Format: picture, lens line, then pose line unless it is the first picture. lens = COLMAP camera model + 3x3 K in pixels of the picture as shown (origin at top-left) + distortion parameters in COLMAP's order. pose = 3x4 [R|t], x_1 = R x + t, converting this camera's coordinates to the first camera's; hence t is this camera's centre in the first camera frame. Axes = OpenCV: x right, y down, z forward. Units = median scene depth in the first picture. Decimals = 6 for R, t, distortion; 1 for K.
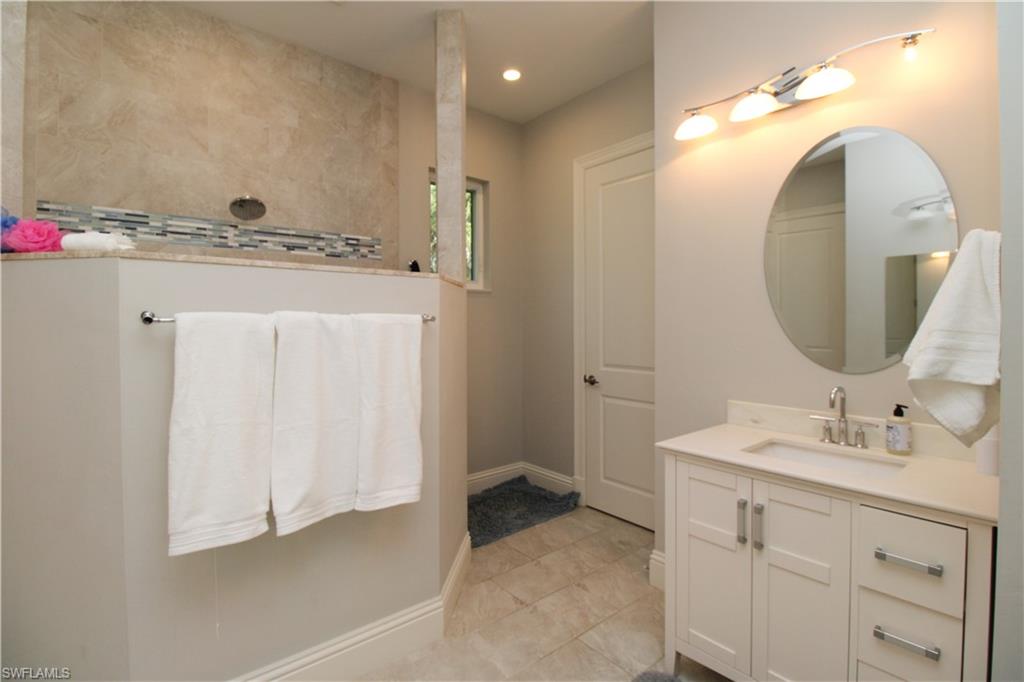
lens RADIAL K [[474.8, 0, 510.2], [0, 474.8, 324.6], [0, 0, 1]] dist [0.002760, -0.014739]
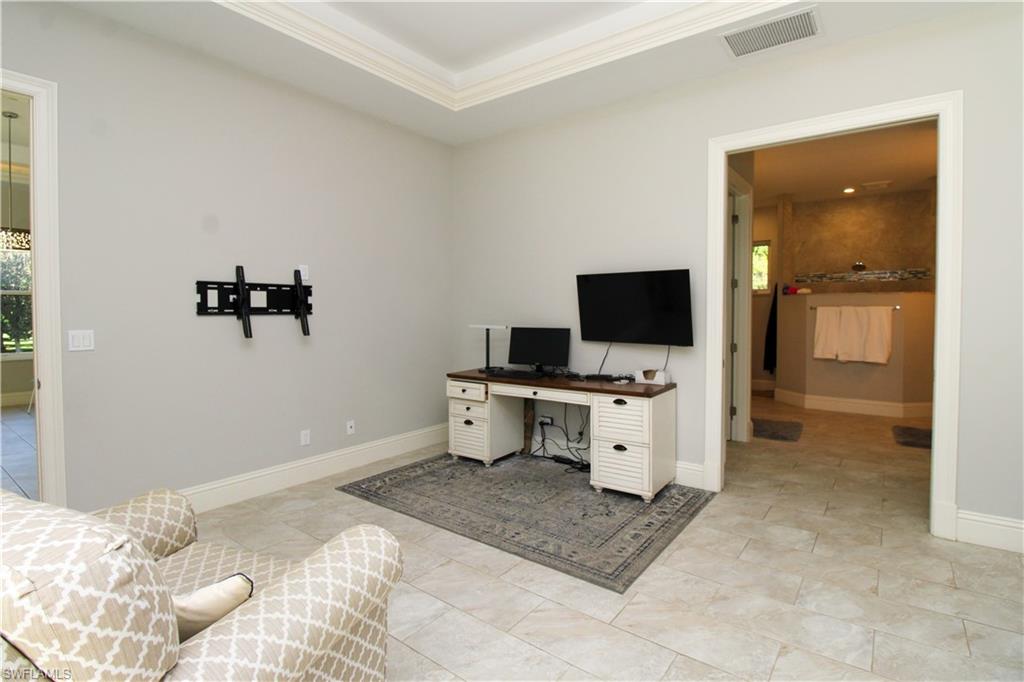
lens RADIAL K [[497.1, 0, 511.4], [0, 497.1, 323.4], [0, 0, 1]] dist [-0.001501, -0.011993]
pose [[0.233261, 0.028121, -0.972007, 1.719645], [-0.005051, 0.999603, 0.027707, 0.009322], [0.972401, -0.001554, 0.233310, -1.574304]]
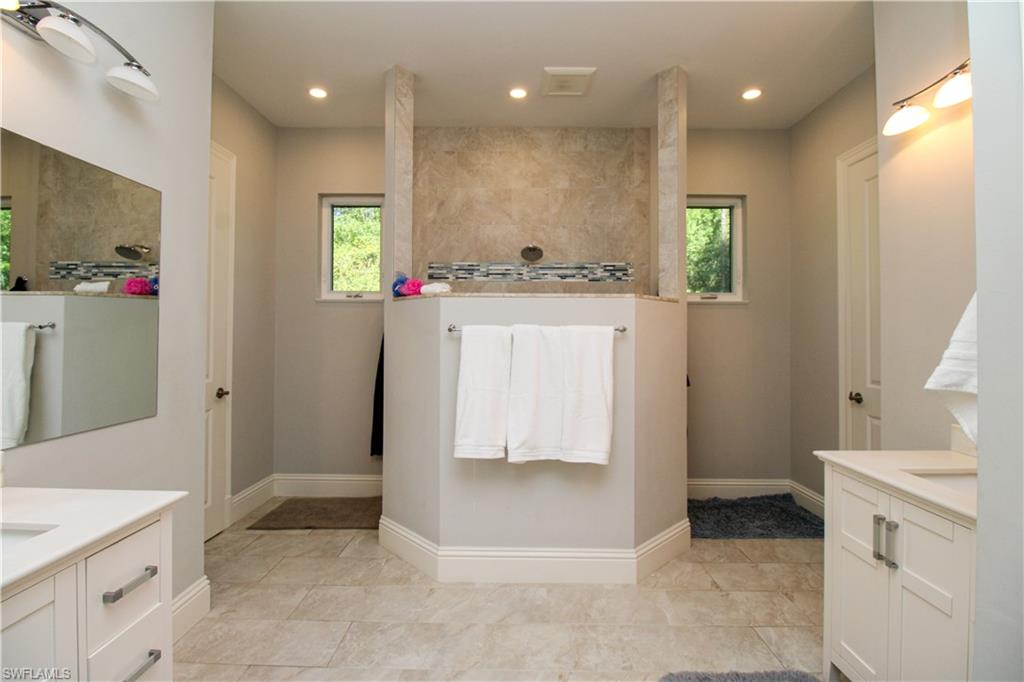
lens RADIAL K [[470.2, 0, 509.6], [0, 470.2, 324.9], [0, 0, 1]] dist [0.001960, -0.014467]
pose [[0.764661, -0.005200, -0.644412, 0.313165], [-0.009433, 0.999770, -0.019260, 0.002503], [0.644364, 0.020807, 0.764436, -0.136698]]
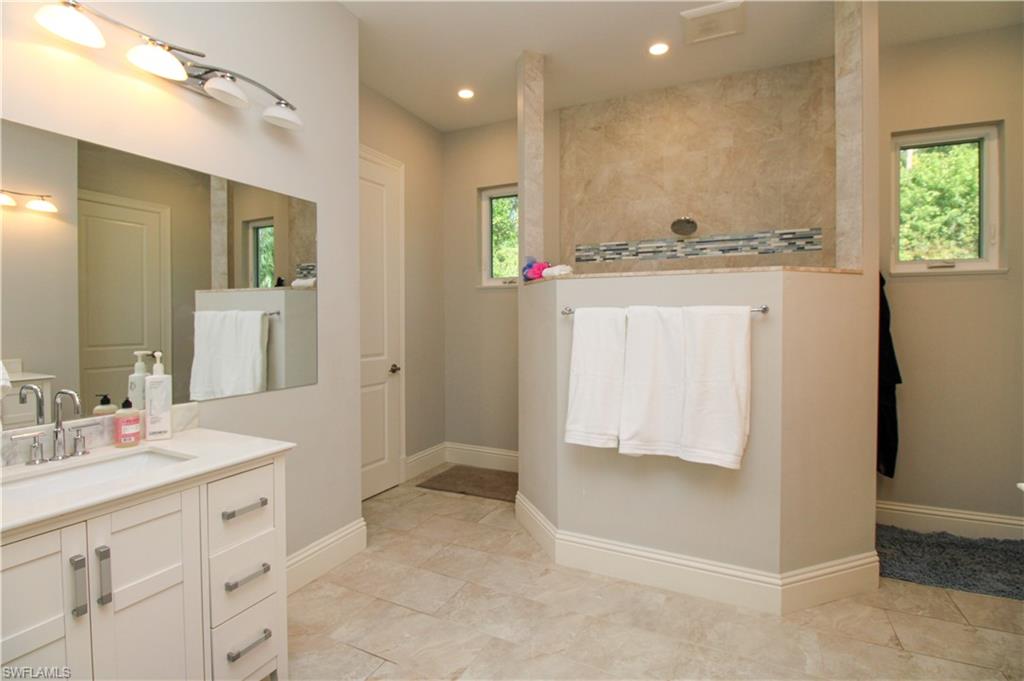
lens RADIAL K [[474.8, 0, 510.2], [0, 474.8, 324.1], [0, 0, 1]] dist [0.002760, -0.014739]
pose [[0.420616, 0.013669, -0.907136, 0.417558], [-0.003008, 0.999902, 0.013673, 0.005537], [0.907234, -0.003023, 0.420615, 0.020950]]
